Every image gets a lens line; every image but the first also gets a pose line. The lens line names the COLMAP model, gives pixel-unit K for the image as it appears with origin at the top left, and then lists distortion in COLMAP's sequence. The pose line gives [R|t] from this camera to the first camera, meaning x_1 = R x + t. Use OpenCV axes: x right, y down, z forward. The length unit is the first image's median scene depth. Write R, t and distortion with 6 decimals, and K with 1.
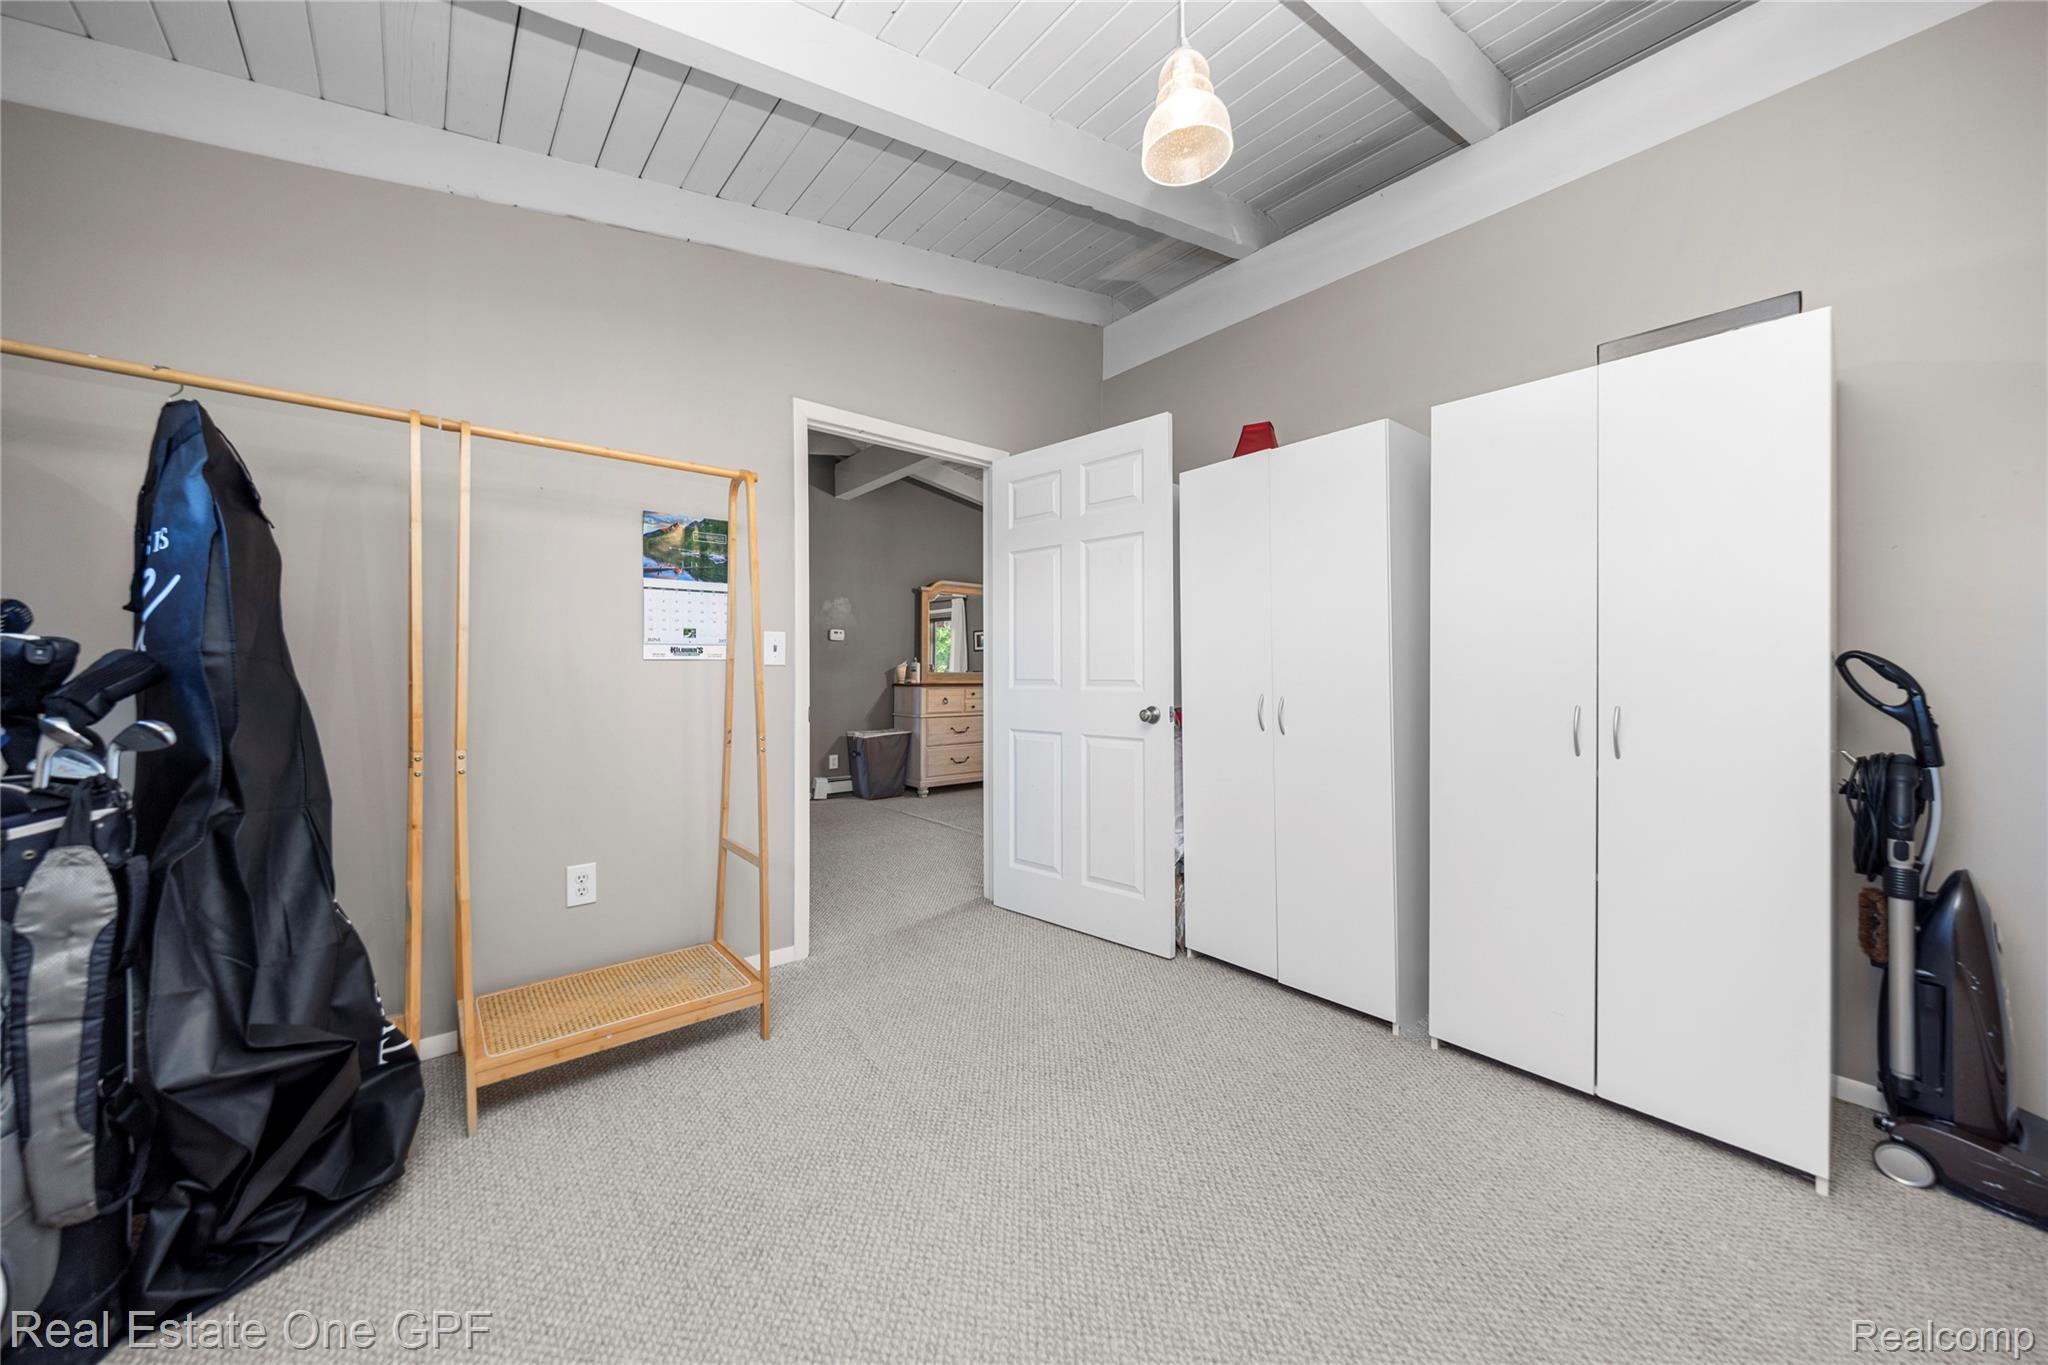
lens RADIAL K [[723.6, 0, 1024.0], [0, 723.6, 682.5], [0, 0, 1]] dist [0.000004, -0.000001]
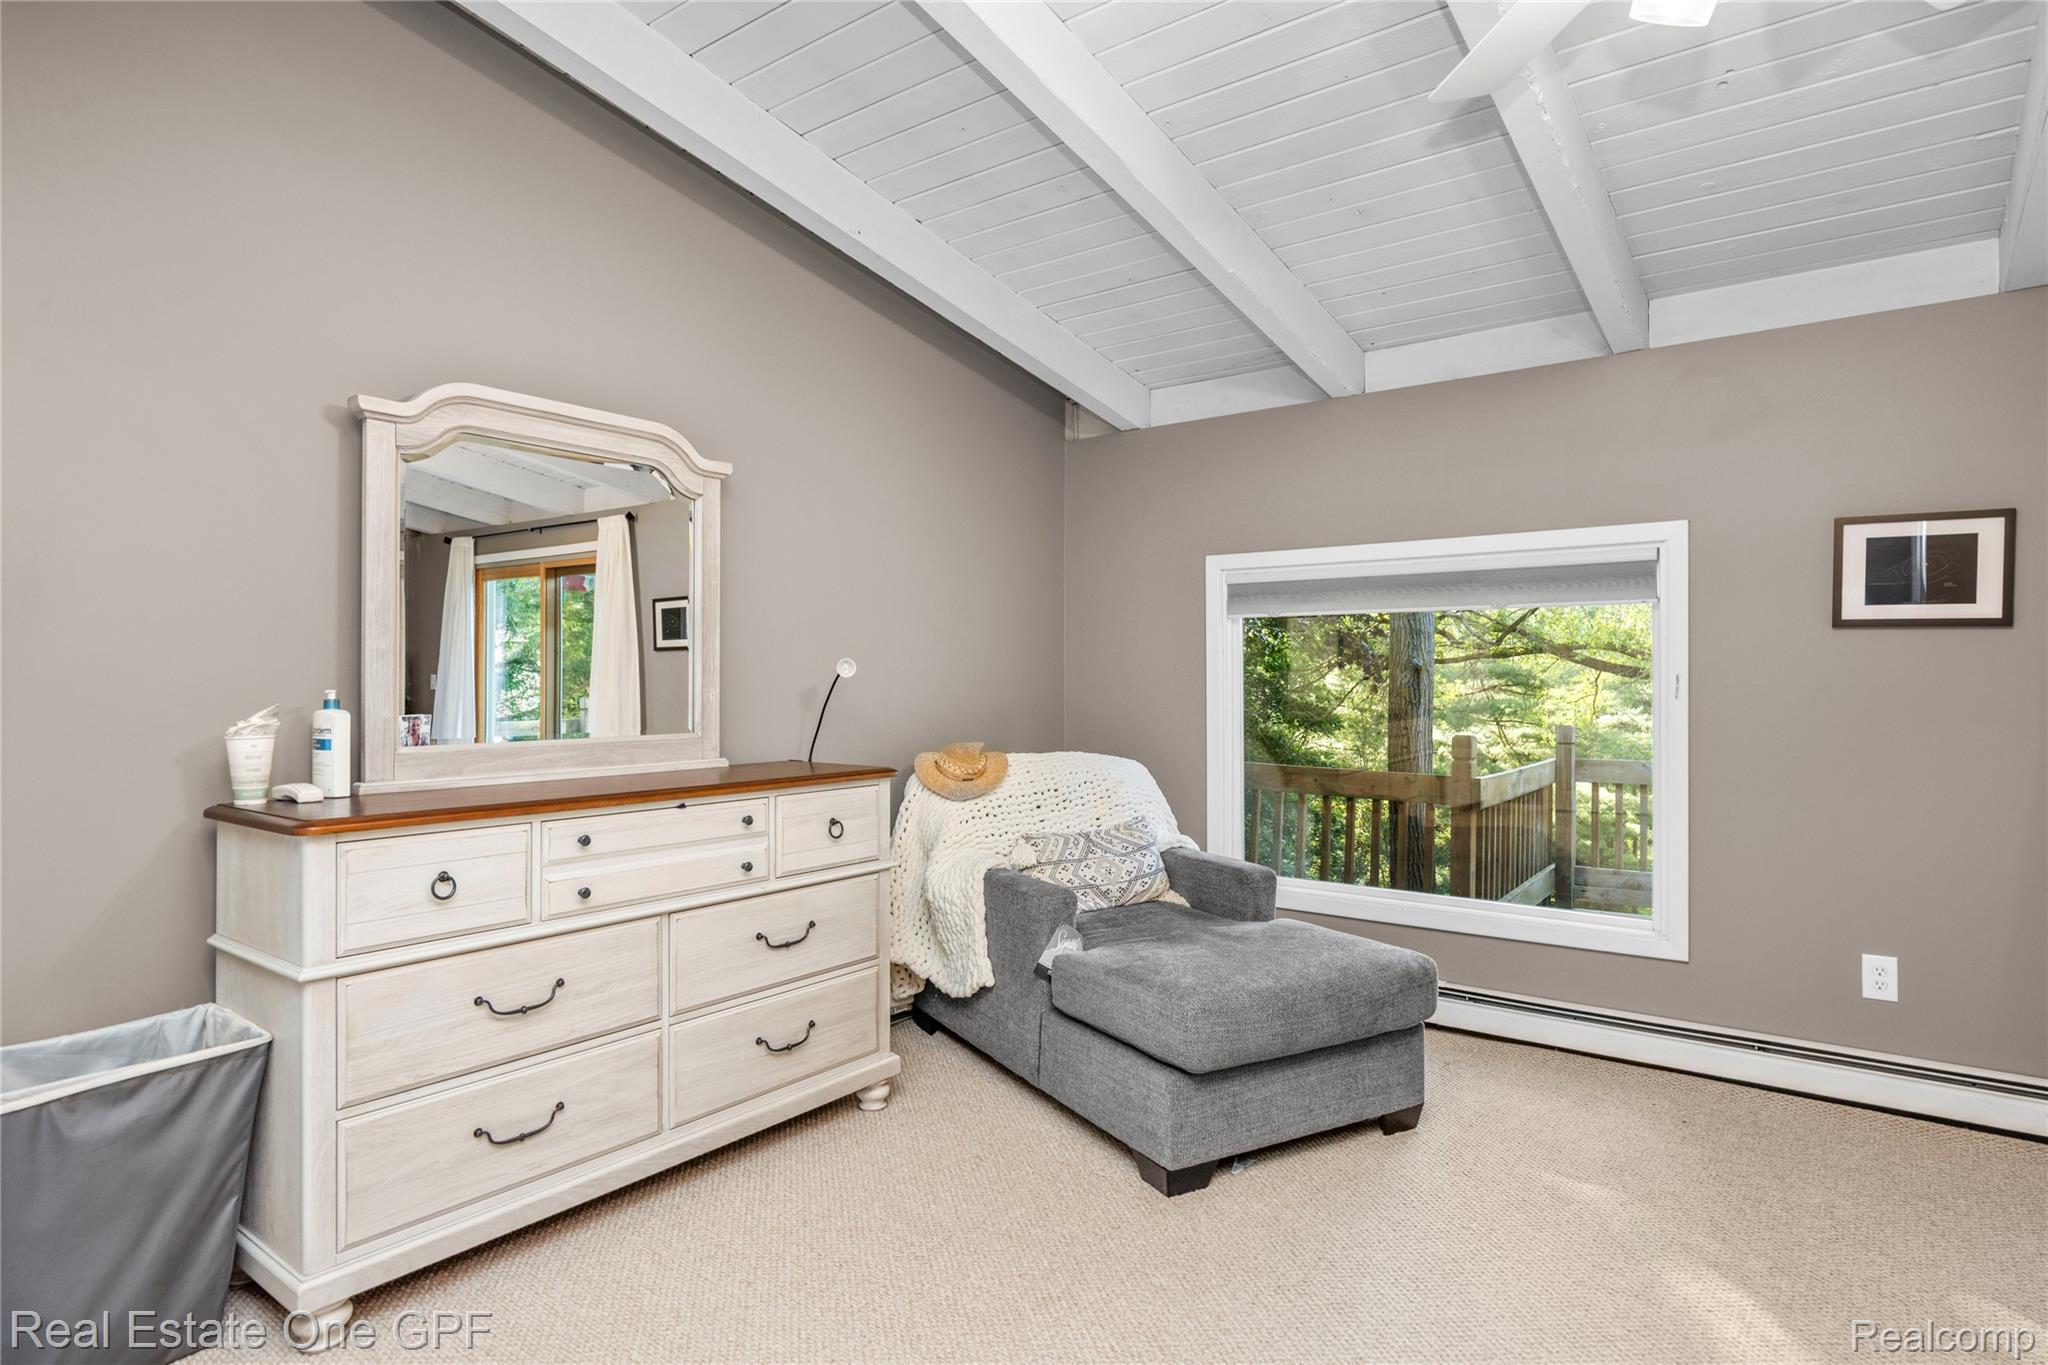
lens RADIAL K [[1113.8, 0, 1025.2], [0, 1113.8, 674.5], [0, 0, 1]] dist [0.000692, -0.001562]
pose [[0.977832, 0.001296, 0.209388, -0.003358], [0.002486, 0.999838, -0.017801, -0.033832], [-0.209378, 0.017927, 0.977671, 0.605480]]
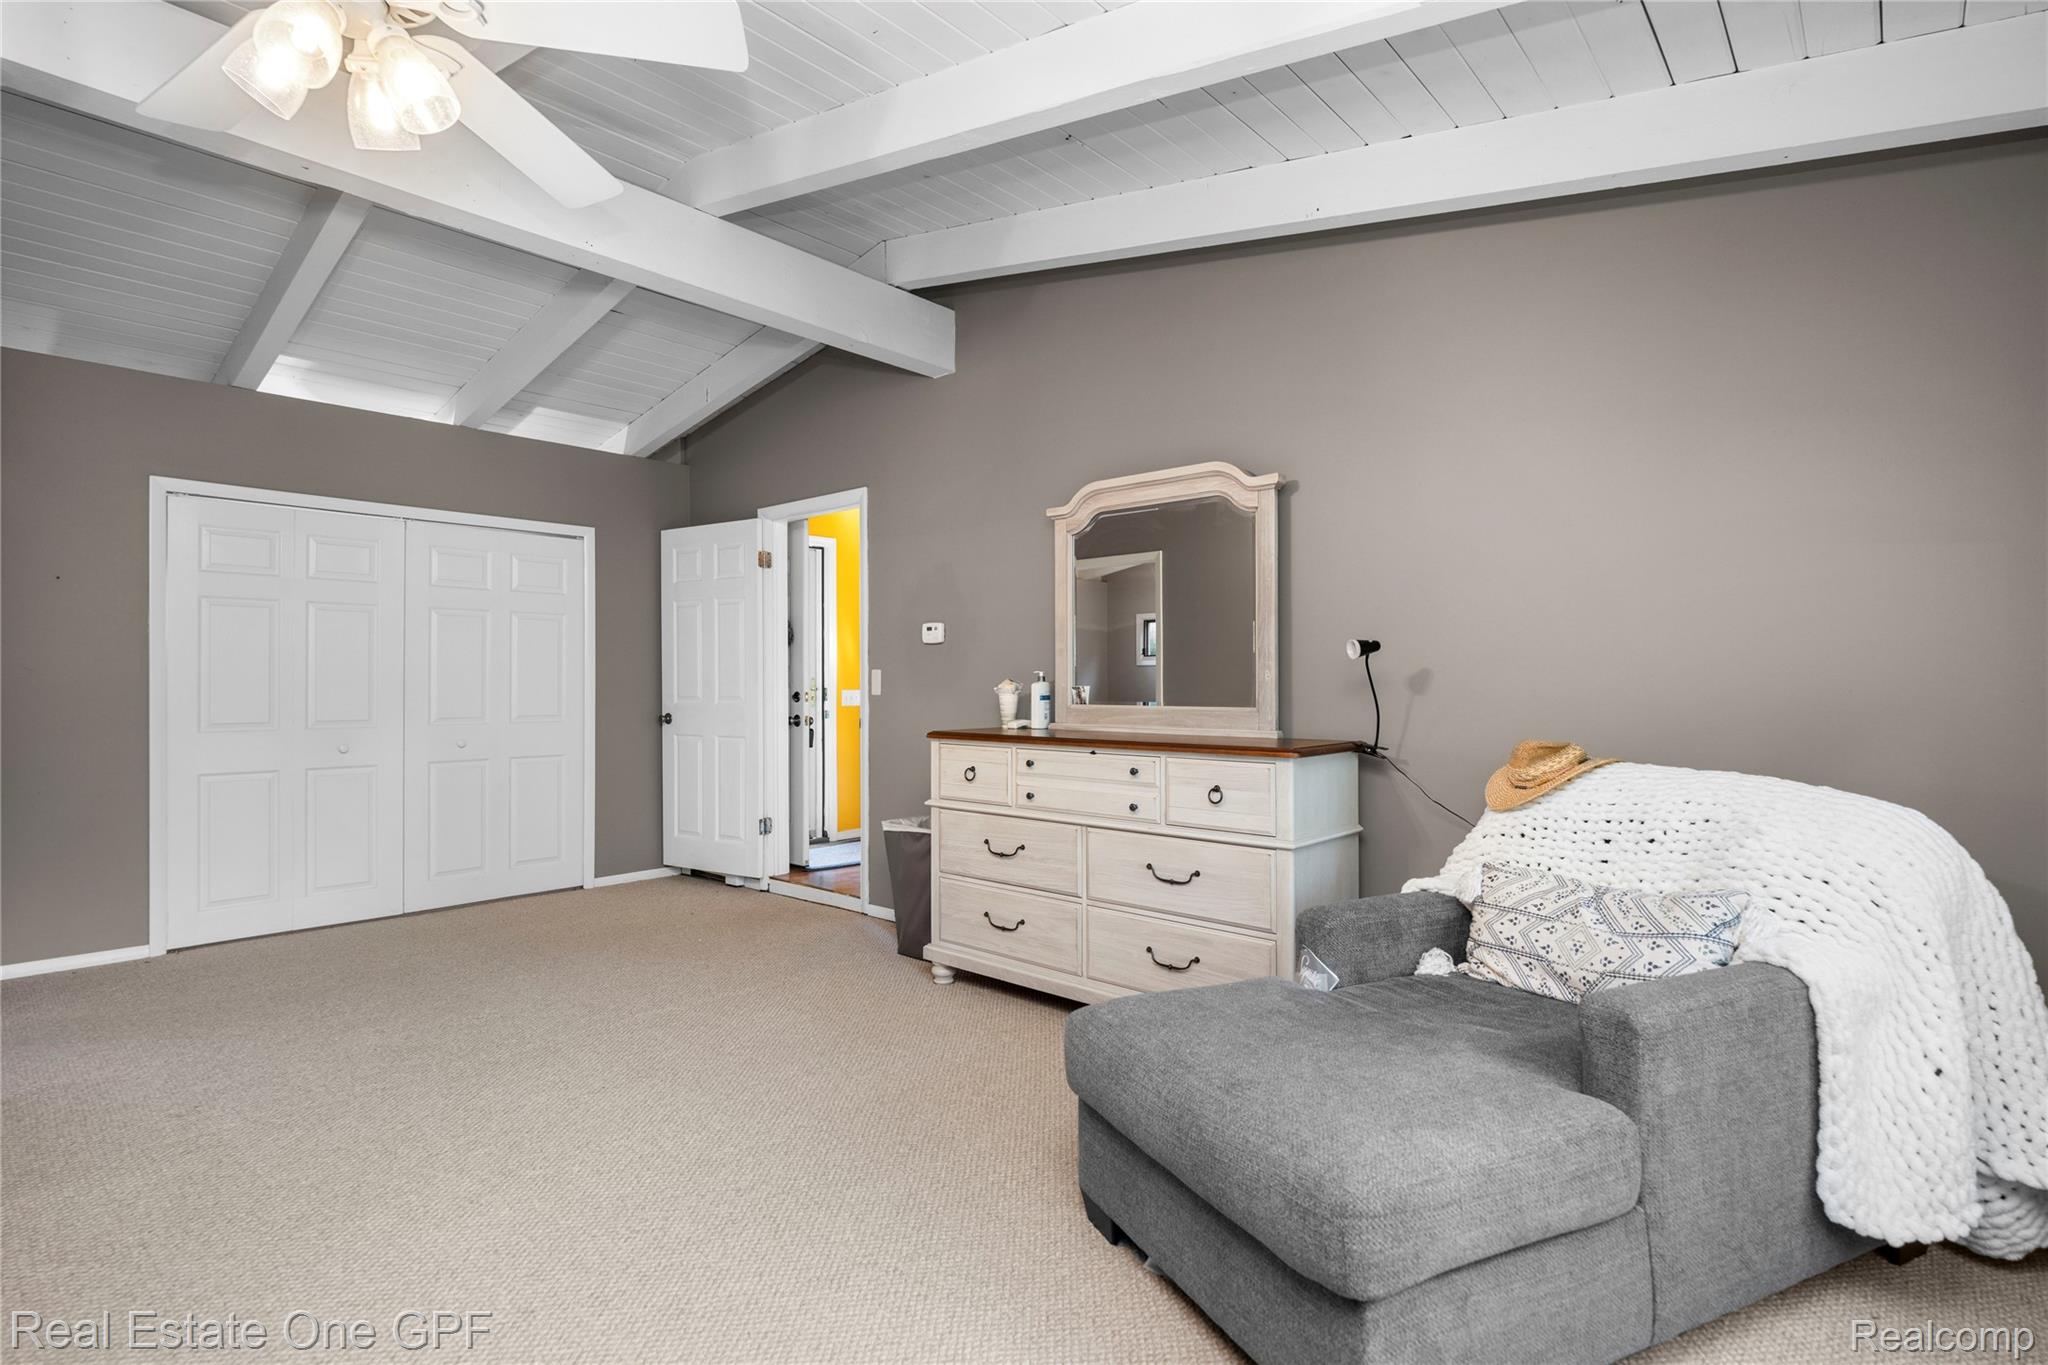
lens RADIAL K [[971.2, 0, 1024.0], [0, 971.2, 682.5], [0, 0, 1]] dist [0.001845, 0.000046]
pose [[0.140186, 0.001296, -0.990124, 0.455673], [-0.013576, 0.999908, -0.000613, -0.028311], [0.990032, 0.013528, 0.140191, 0.930838]]
